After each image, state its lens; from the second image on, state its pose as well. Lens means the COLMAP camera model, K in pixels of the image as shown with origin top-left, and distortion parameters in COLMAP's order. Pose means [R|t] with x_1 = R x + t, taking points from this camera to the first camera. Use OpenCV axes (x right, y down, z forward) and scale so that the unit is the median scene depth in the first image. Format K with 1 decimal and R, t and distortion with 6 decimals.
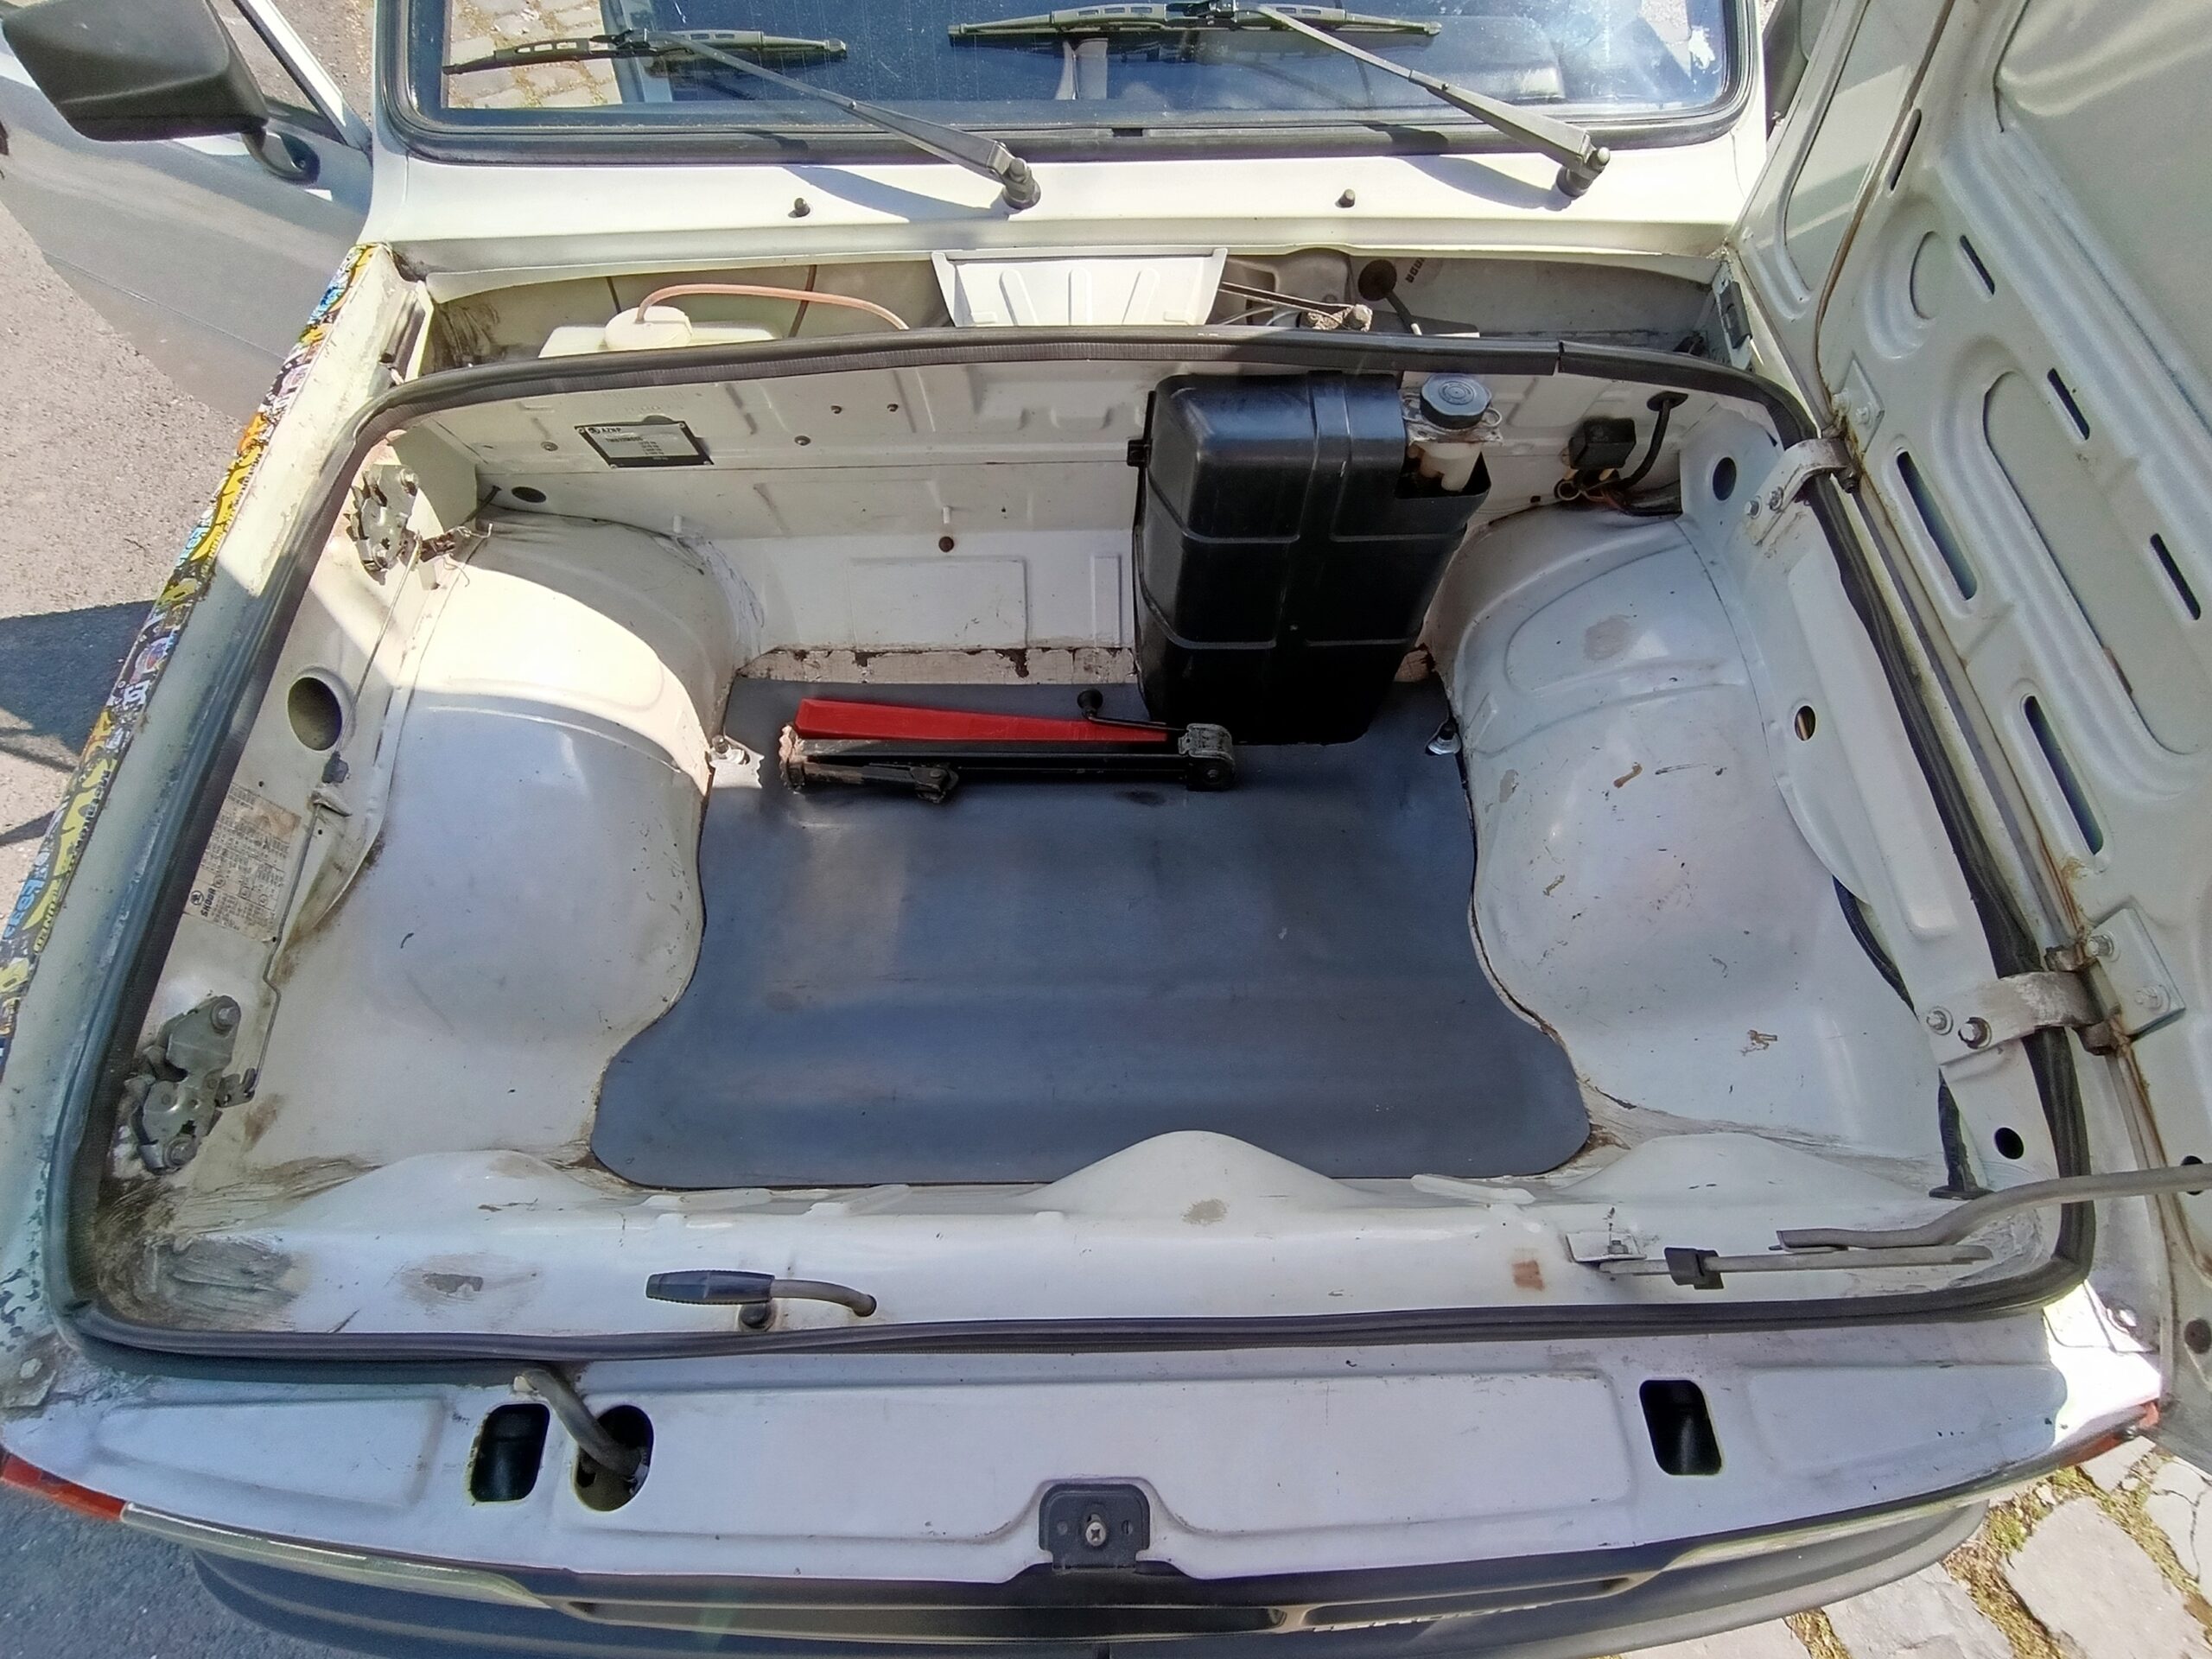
lens RADIAL K [[999.8, 0, 1105.0], [0, 999.8, 839.7], [0, 0, 1]] dist [-0.023484, 0.014553]
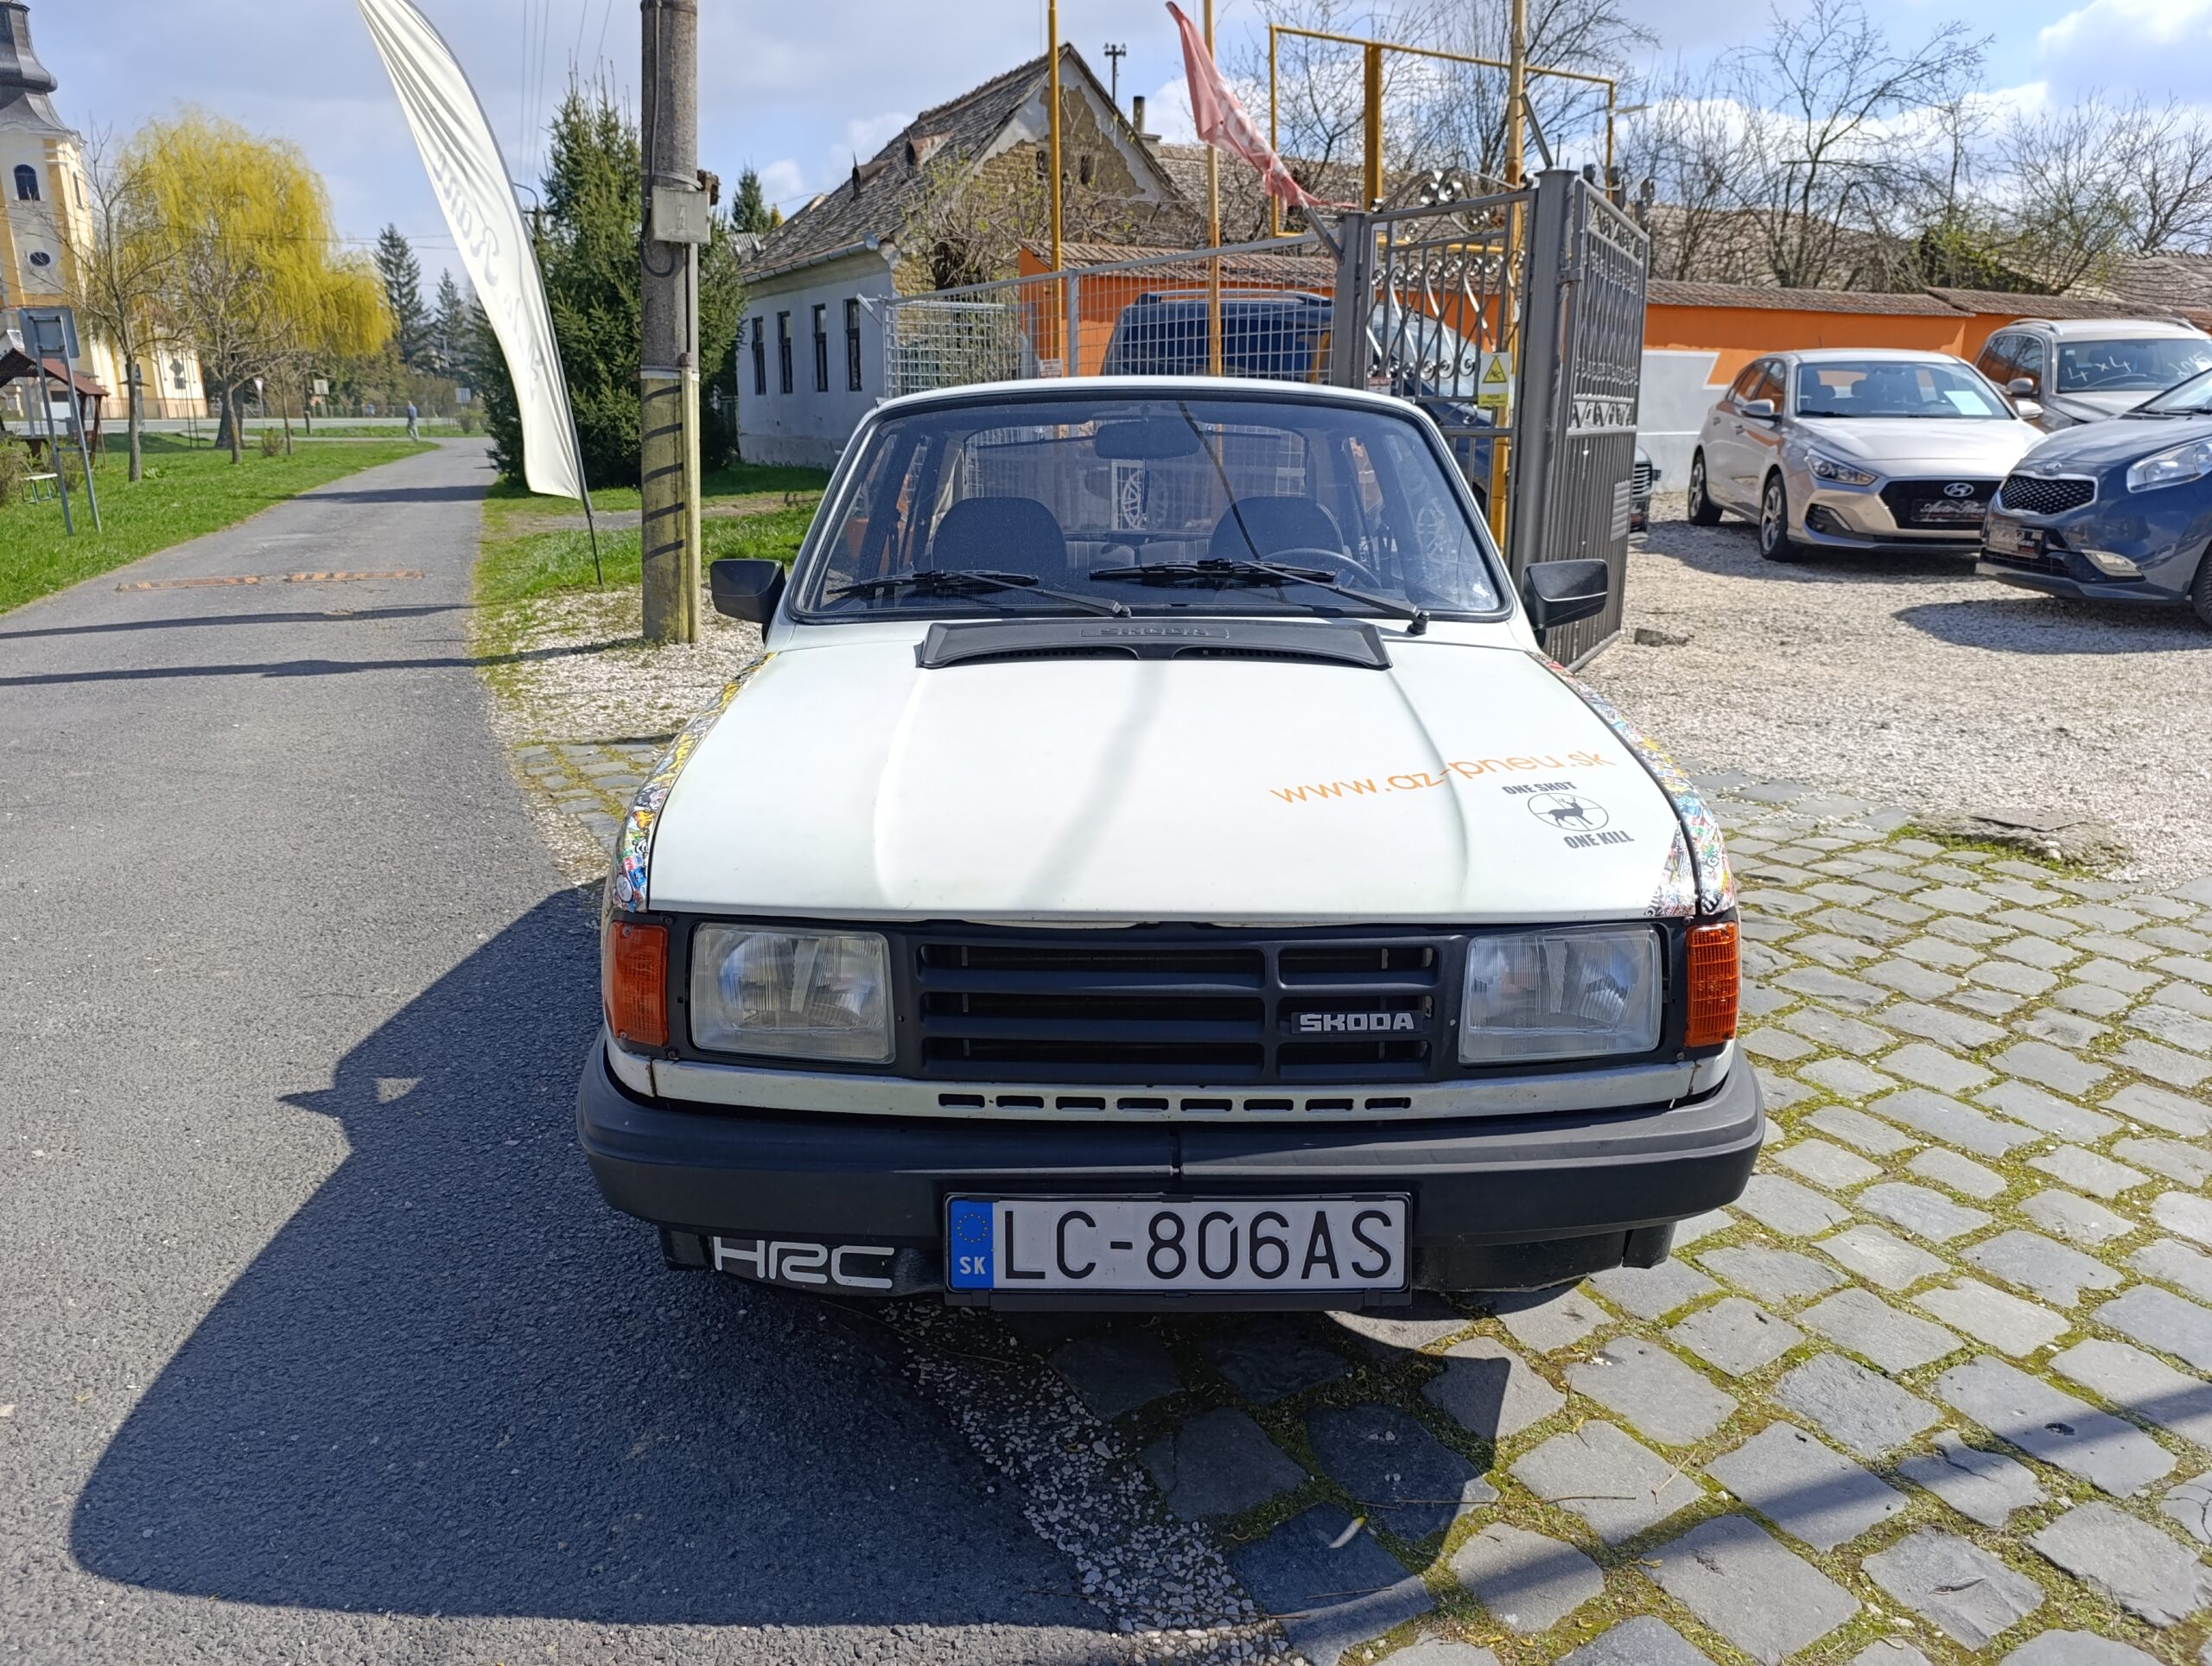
lens RADIAL K [[1496.5, 0, 1106.0], [0, 1496.5, 833.0], [0, 0, 1]] dist [0.022153, -0.028421]
pose [[0.999587, 0.003958, -0.028464, -0.028377], [-0.022228, 0.734263, -0.678501, 1.592578], [0.018214, 0.678853, 0.734048, -0.843934]]
